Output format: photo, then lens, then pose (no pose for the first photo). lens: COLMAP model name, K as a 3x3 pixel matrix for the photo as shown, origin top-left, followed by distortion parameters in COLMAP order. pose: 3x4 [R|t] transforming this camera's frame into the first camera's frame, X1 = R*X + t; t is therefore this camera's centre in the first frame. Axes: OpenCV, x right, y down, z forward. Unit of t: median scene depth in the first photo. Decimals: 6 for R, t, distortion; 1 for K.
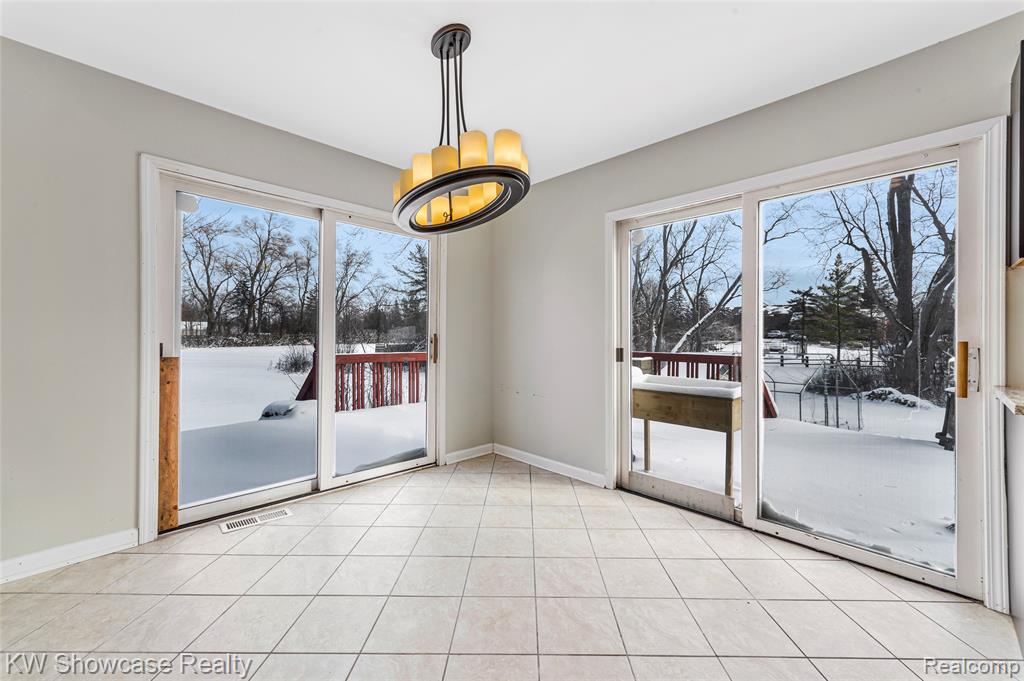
lens RADIAL K [[411.0, 0, 530.5], [0, 411.0, 337.0], [0, 0, 1]] dist [0.000037, -0.001014]
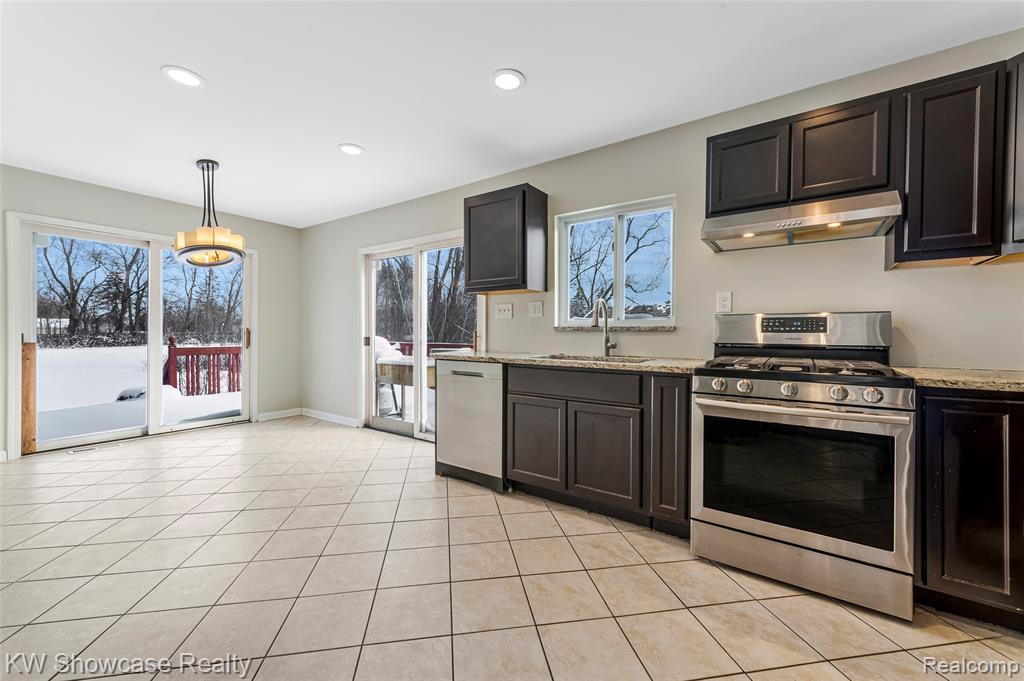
lens RADIAL K [[411.0, 0, 510.8], [0, 411.0, 336.3], [0, 0, 1]] dist [0.000037, -0.001014]
pose [[0.987943, -0.004453, 0.154755, 0.045731], [0.003748, 0.999981, 0.004850, 0.001729], [-0.154774, -0.004212, 0.987941, -0.054613]]
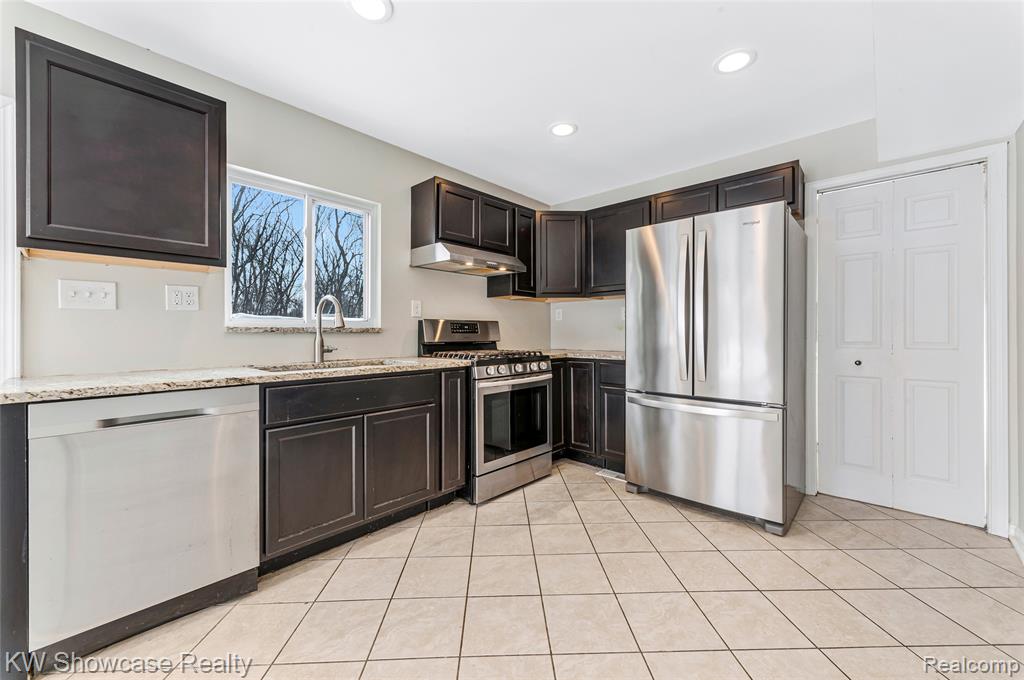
lens RADIAL K [[411.0, 0, 500.9], [0, 411.0, 333.6], [0, 0, 1]] dist [0.000037, -0.001014]
pose [[-0.038498, -0.009172, 0.999217, -0.327257], [0.007787, 0.999925, 0.009478, -0.006369], [-0.999228, 0.008146, -0.038424, 0.410100]]
